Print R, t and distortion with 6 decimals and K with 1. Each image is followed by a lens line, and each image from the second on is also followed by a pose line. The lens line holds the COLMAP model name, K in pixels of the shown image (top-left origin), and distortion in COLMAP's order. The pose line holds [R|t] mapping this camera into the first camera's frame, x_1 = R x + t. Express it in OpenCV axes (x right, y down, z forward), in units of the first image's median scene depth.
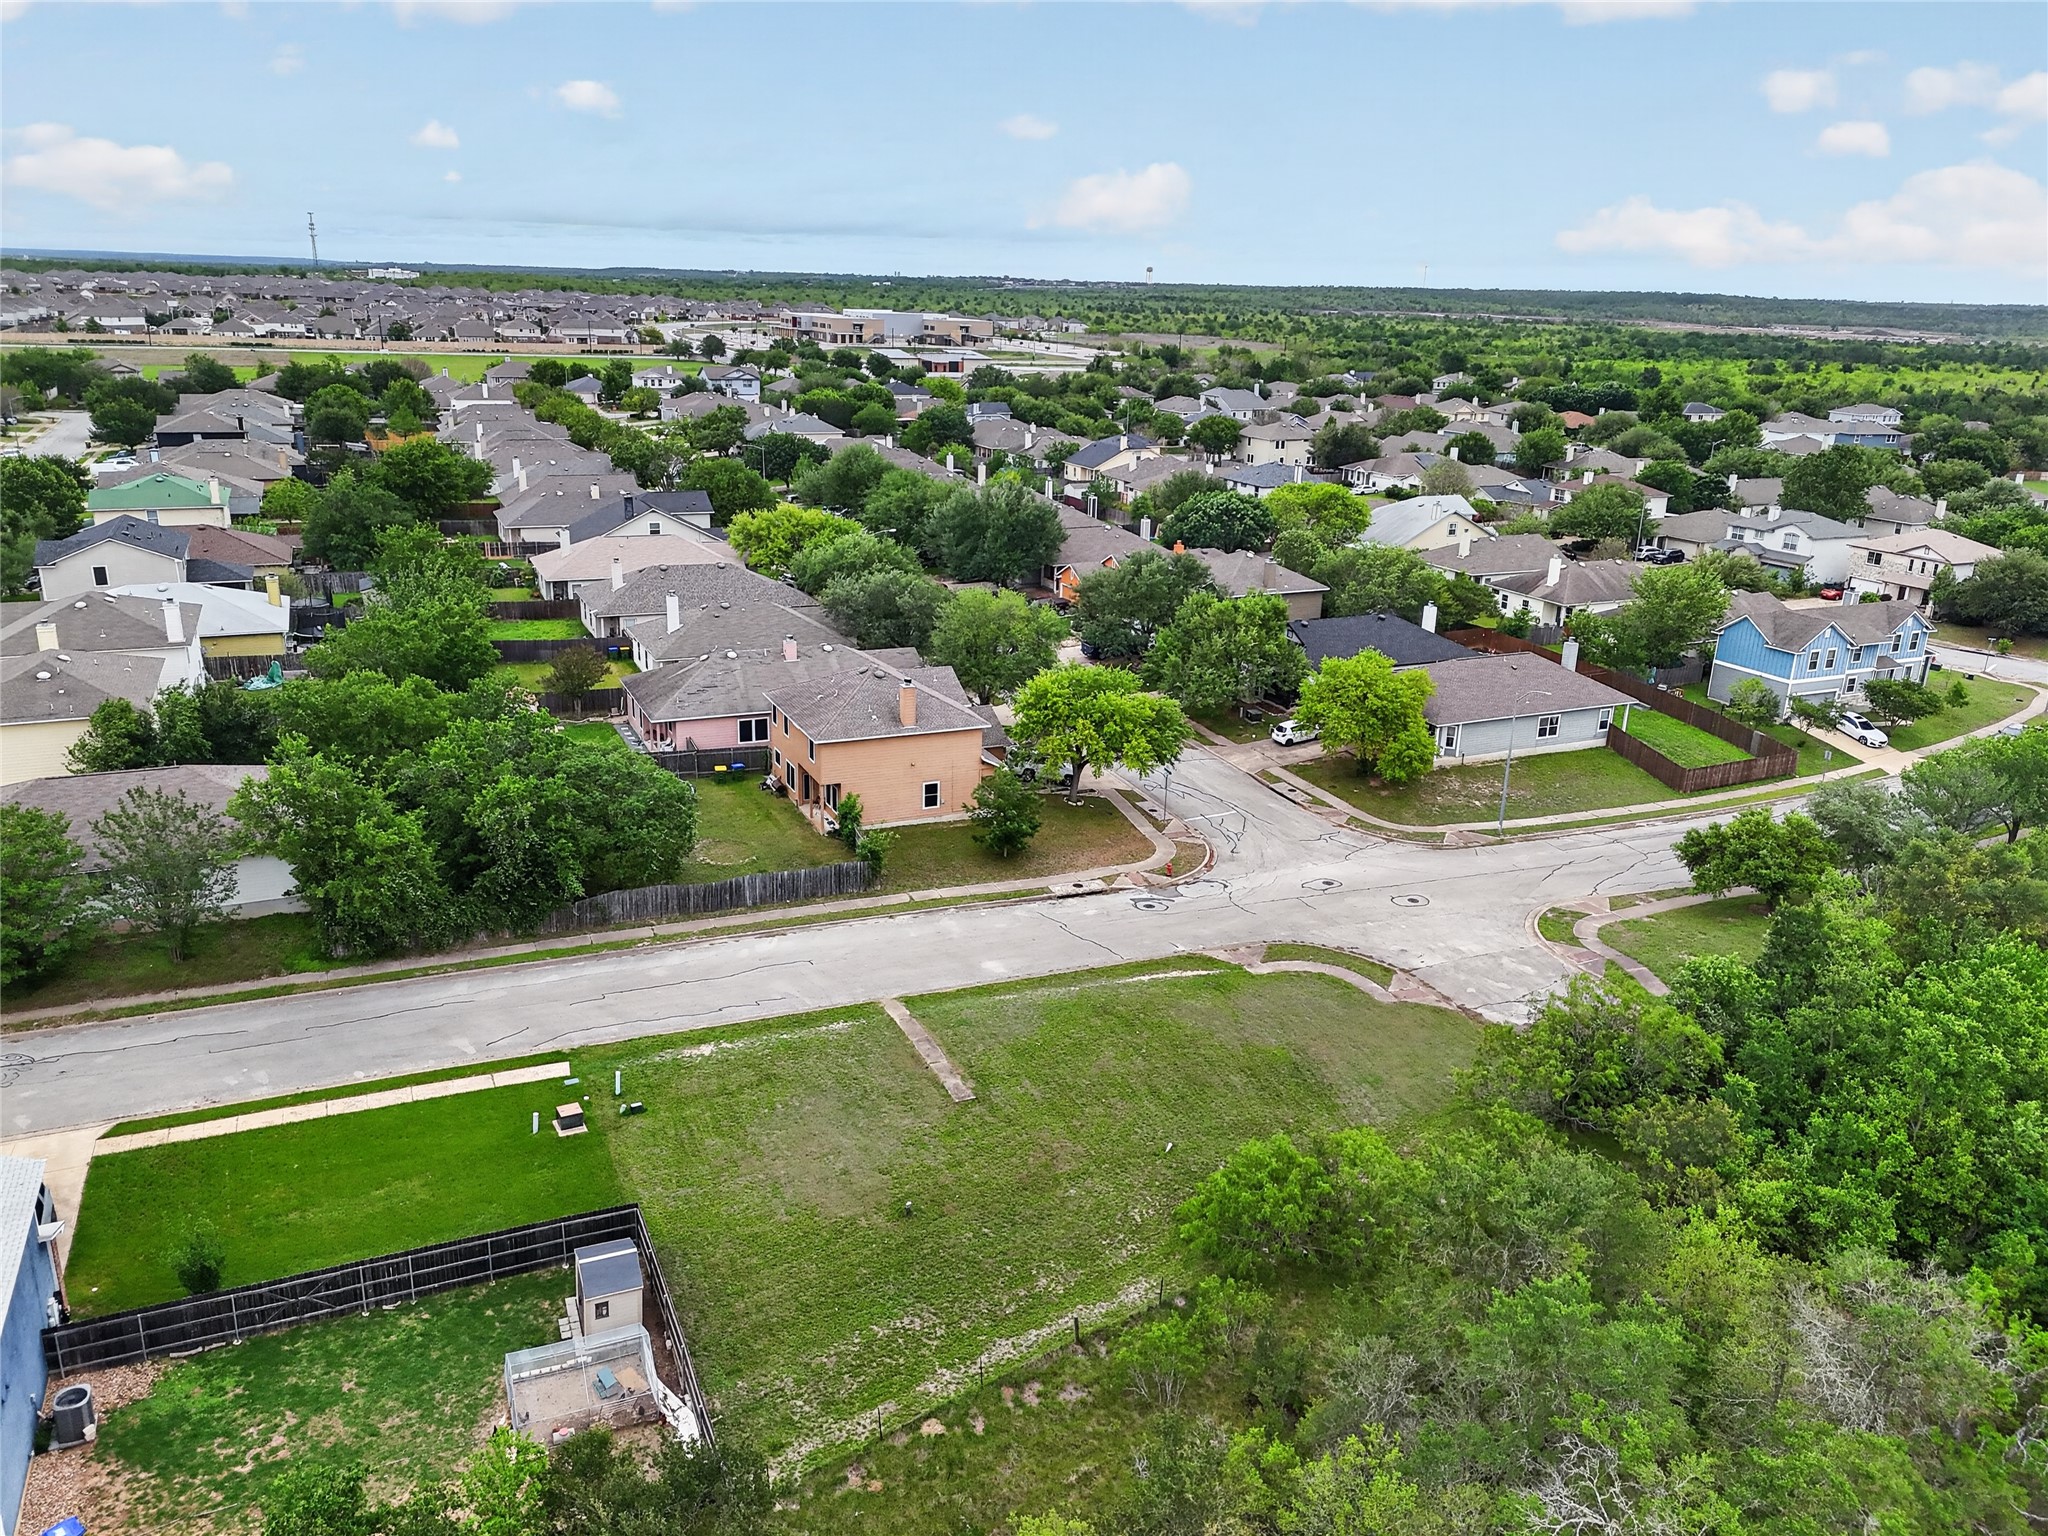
lens RADIAL K [[1505.6, 0, 1024.0], [0, 1505.6, 768.0], [0, 0, 1]] dist [0.075839, -0.073888]
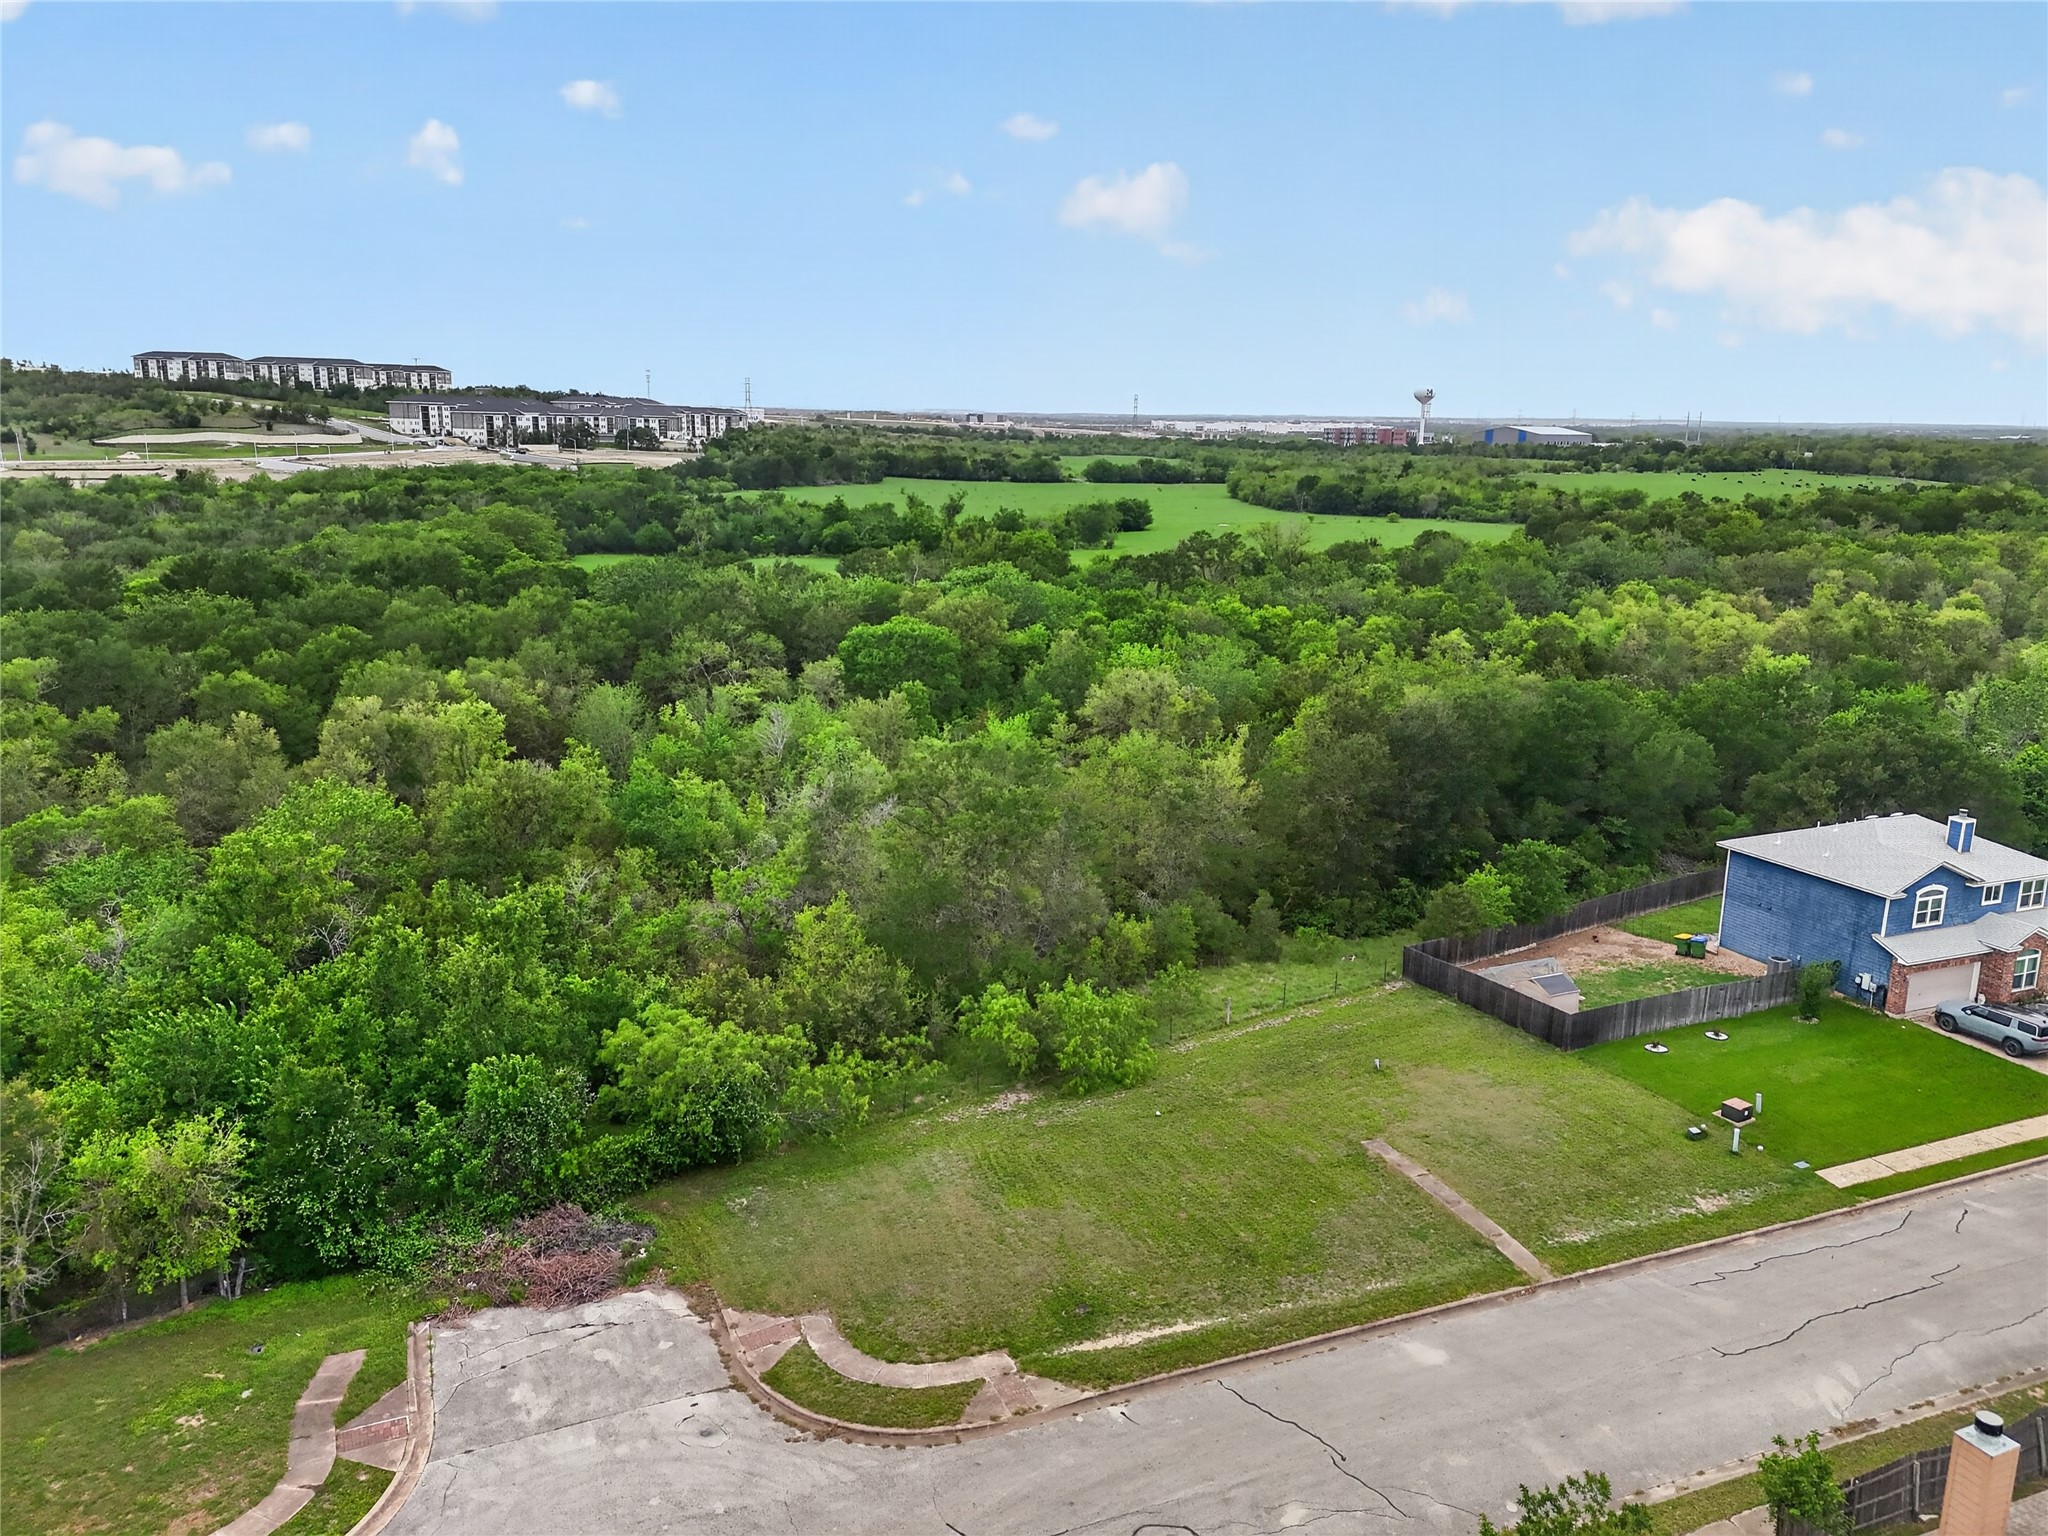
lens RADIAL K [[1490.6, 0, 1028.1], [0, 1490.6, 798.7], [0, 0, 1]] dist [0.079746, -0.076749]
pose [[-0.998680, -0.049679, 0.013028, 0.114399], [-0.035191, 0.846673, 0.530949, -0.300236], [-0.037408, 0.529790, -0.847303, 1.096412]]
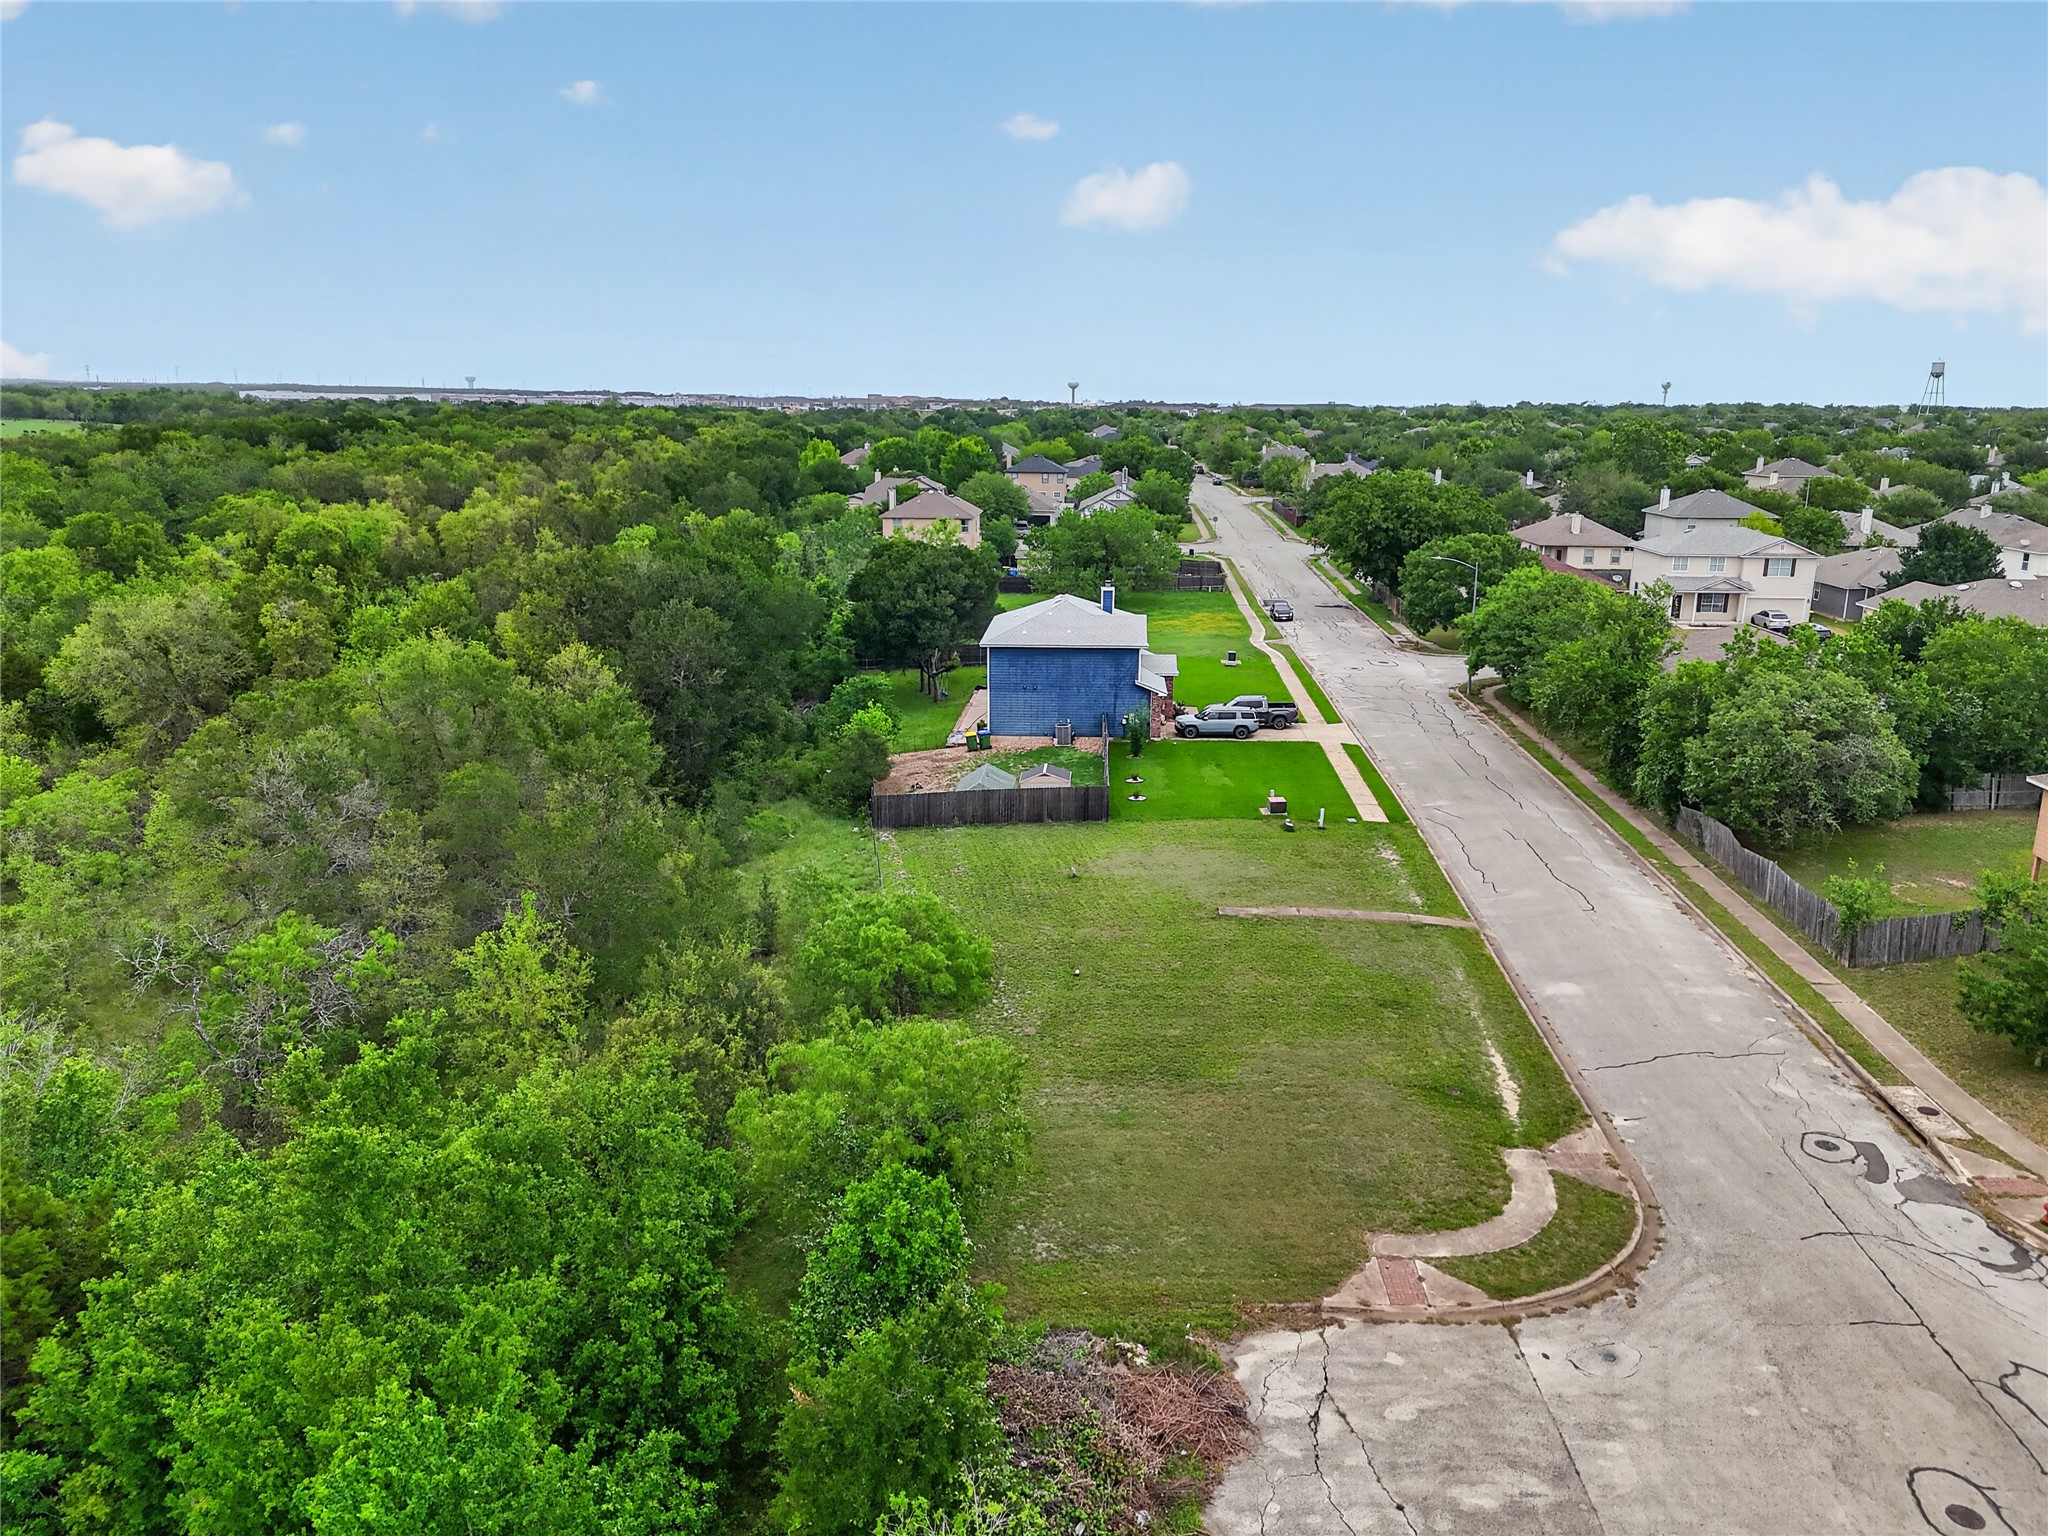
lens RADIAL K [[1498.8, 0, 1024.0], [0, 1498.8, 768.0], [0, 0, 1]] dist [0.084174, -0.082364]
pose [[-0.465136, 0.176693, -0.867426, 0.552903], [-0.293344, 0.893750, 0.339354, -0.103674], [0.835223, 0.412300, -0.363884, 0.779611]]
